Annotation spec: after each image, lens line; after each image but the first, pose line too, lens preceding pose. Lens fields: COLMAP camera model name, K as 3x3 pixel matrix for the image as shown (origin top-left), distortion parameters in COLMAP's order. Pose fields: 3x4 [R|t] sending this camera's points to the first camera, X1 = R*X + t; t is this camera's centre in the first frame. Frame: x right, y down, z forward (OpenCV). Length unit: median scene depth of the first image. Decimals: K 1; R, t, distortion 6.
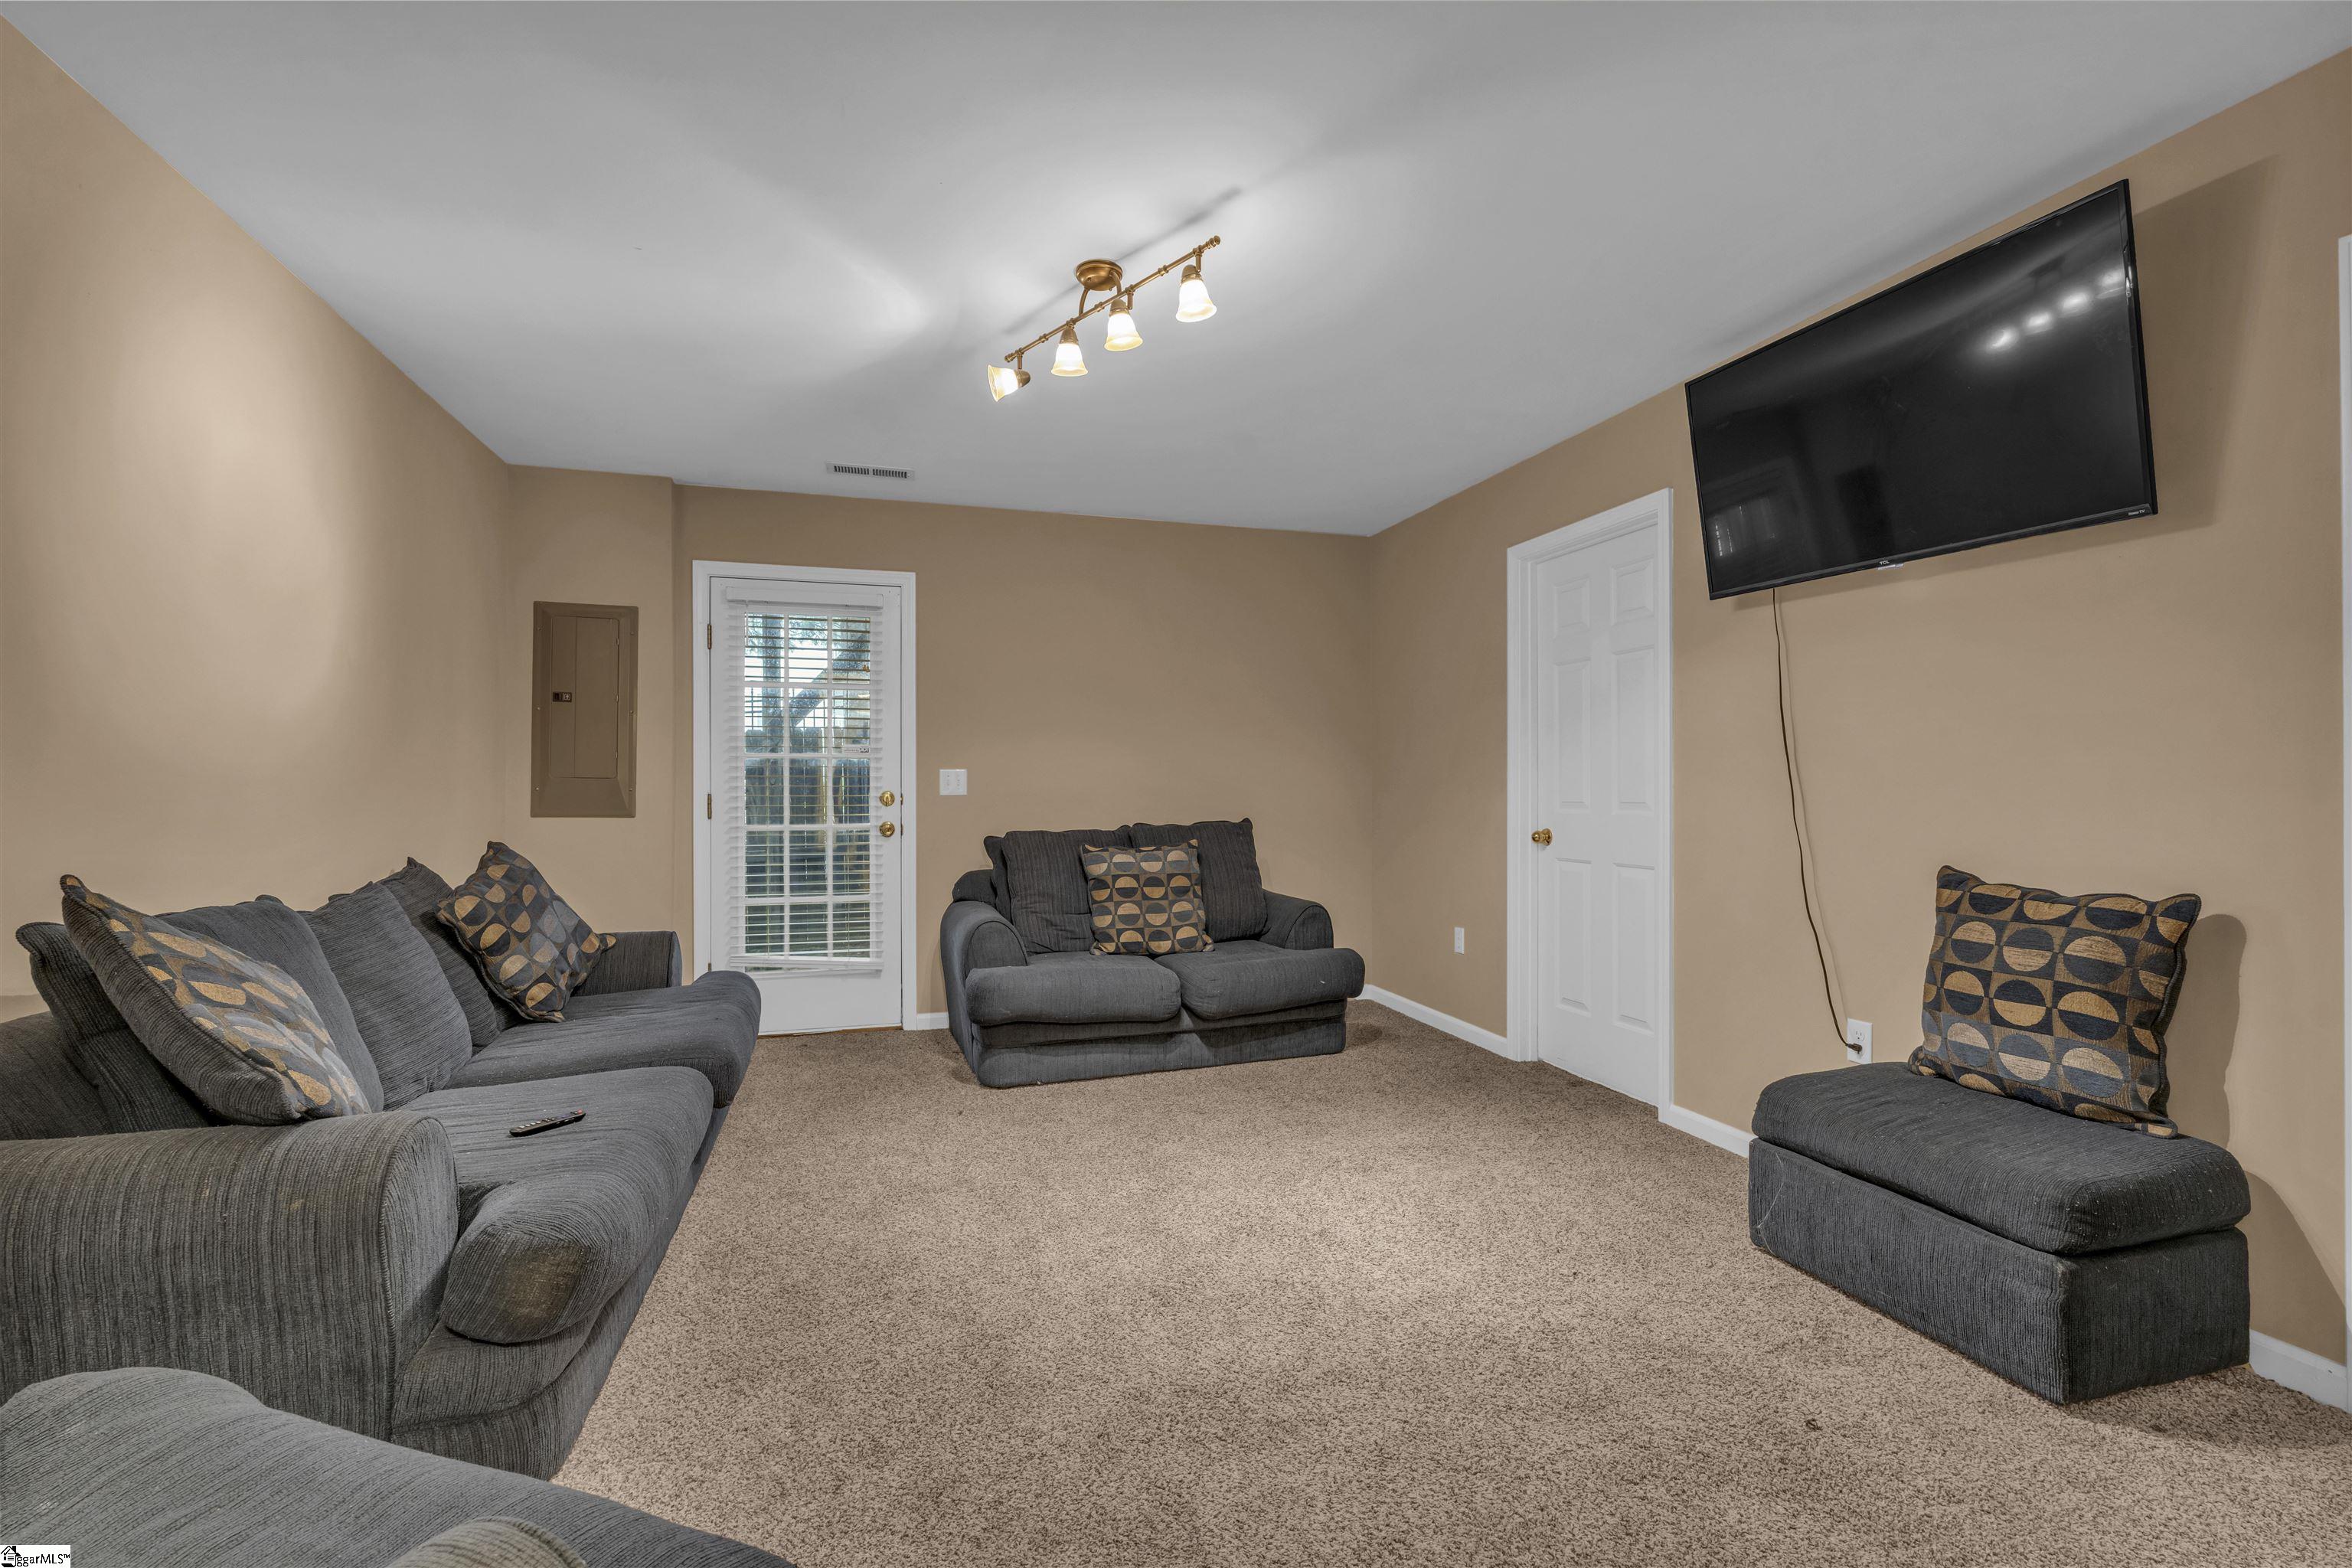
lens RADIAL K [[1041.5, 0, 1175.9], [0, 1041.5, 778.0], [0, 0, 1]] dist [0.004122, 0.000288]
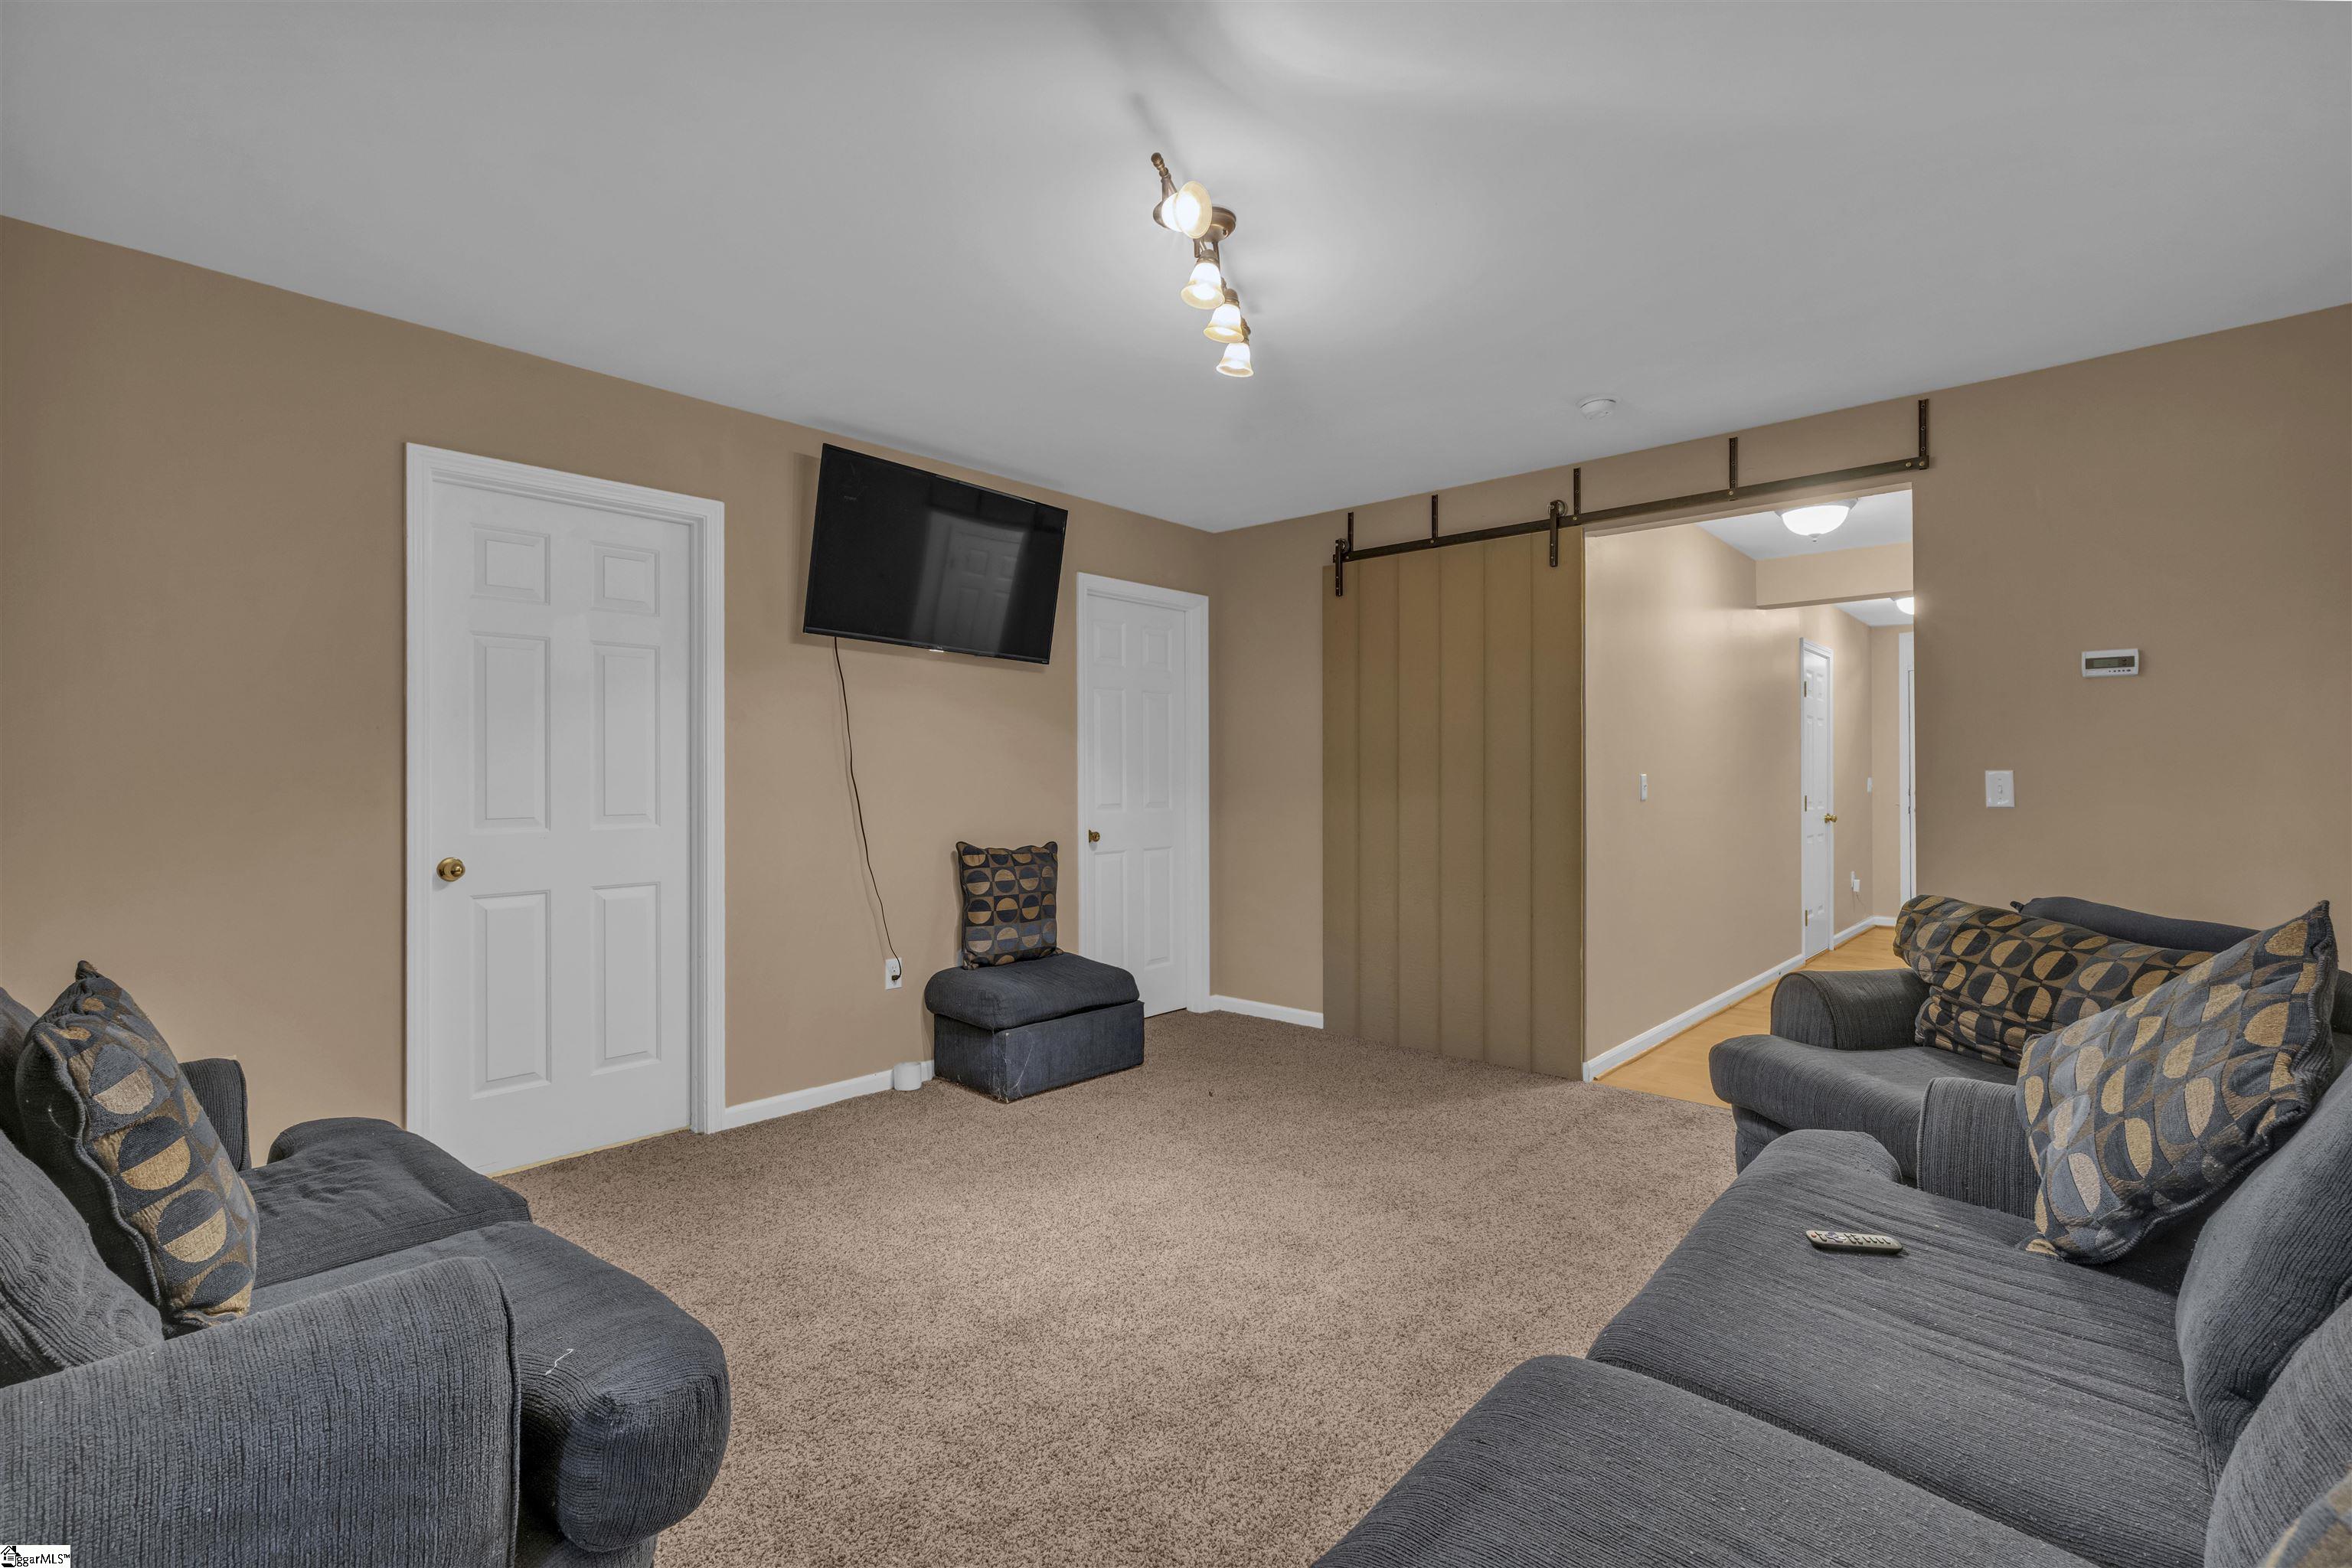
lens RADIAL K [[1041.5, 0, 1173.8], [0, 1041.5, 784.1], [0, 0, 1]] dist [0.004122, 0.000288]
pose [[-0.513866, -0.011224, 0.857797, -0.876418], [-0.012188, 0.999909, 0.005783, -0.020613], [-0.857784, -0.007483, -0.513956, 1.610454]]
